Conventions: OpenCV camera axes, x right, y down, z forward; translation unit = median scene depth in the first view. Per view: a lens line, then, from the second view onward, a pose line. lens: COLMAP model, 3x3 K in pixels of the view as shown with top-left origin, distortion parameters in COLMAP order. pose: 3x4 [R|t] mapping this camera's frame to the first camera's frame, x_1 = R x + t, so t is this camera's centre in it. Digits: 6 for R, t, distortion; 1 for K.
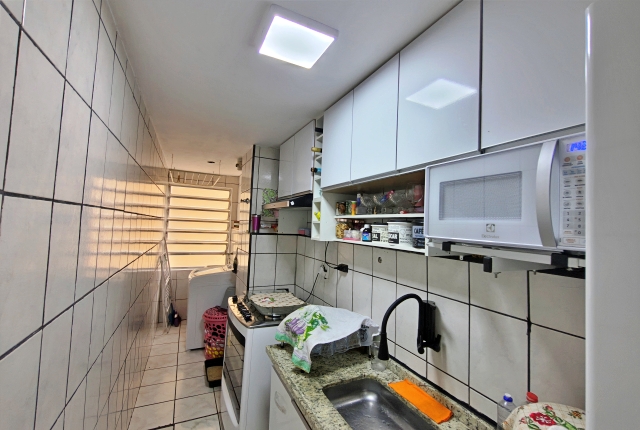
lens RADIAL K [[273.5, 0, 321.3], [0, 273.5, 212.7], [0, 0, 1]] dist [0.001084, -0.001625]
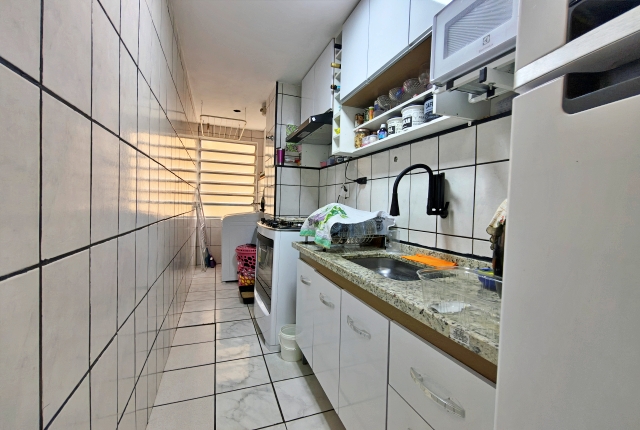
lens RADIAL K [[273.5, 0, 321.3], [0, 273.5, 212.7], [0, 0, 1]] dist [0.001084, -0.001625]
pose [[0.995986, -0.008221, -0.089133, 0.015788], [0.015148, 0.996892, 0.077316, 0.240070], [0.088221, -0.078355, 0.993014, -0.079467]]
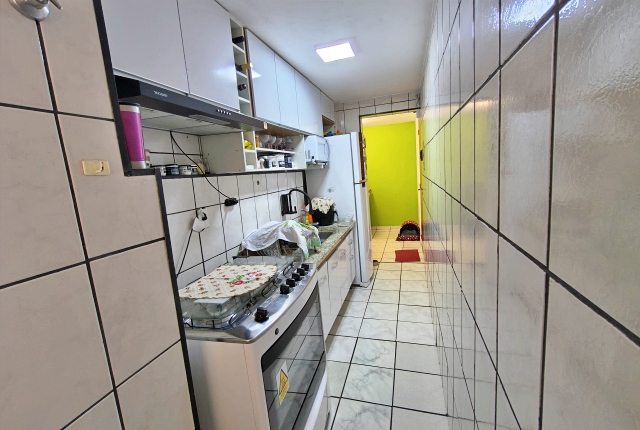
lens RADIAL K [[273.5, 0, 321.3], [0, 273.5, 212.7], [0, 0, 1]] dist [0.001084, -0.001625]
pose [[-0.726693, -0.082377, 0.682006, -0.793524], [0.016513, 0.990403, 0.137223, 0.113265], [-0.686764, 0.110981, -0.718358, 1.460334]]
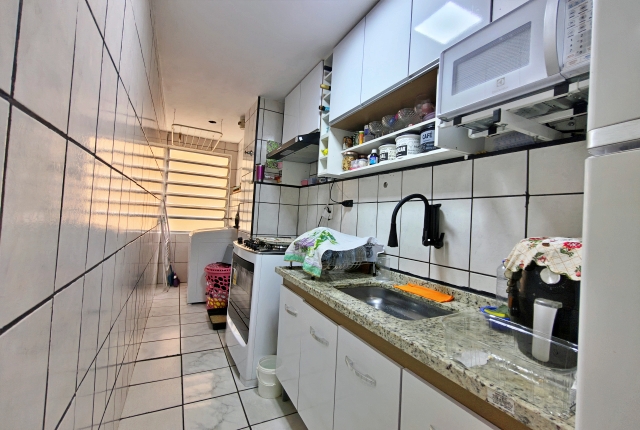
lens RADIAL K [[273.5, 0, 321.3], [0, 273.5, 212.7], [0, 0, 1]] dist [0.001084, -0.001625]
pose [[0.999422, 0.018691, 0.028401, -0.050355], [-0.019508, 0.999396, 0.028757, 0.208392], [-0.027846, -0.029294, 0.999183, -0.042069]]
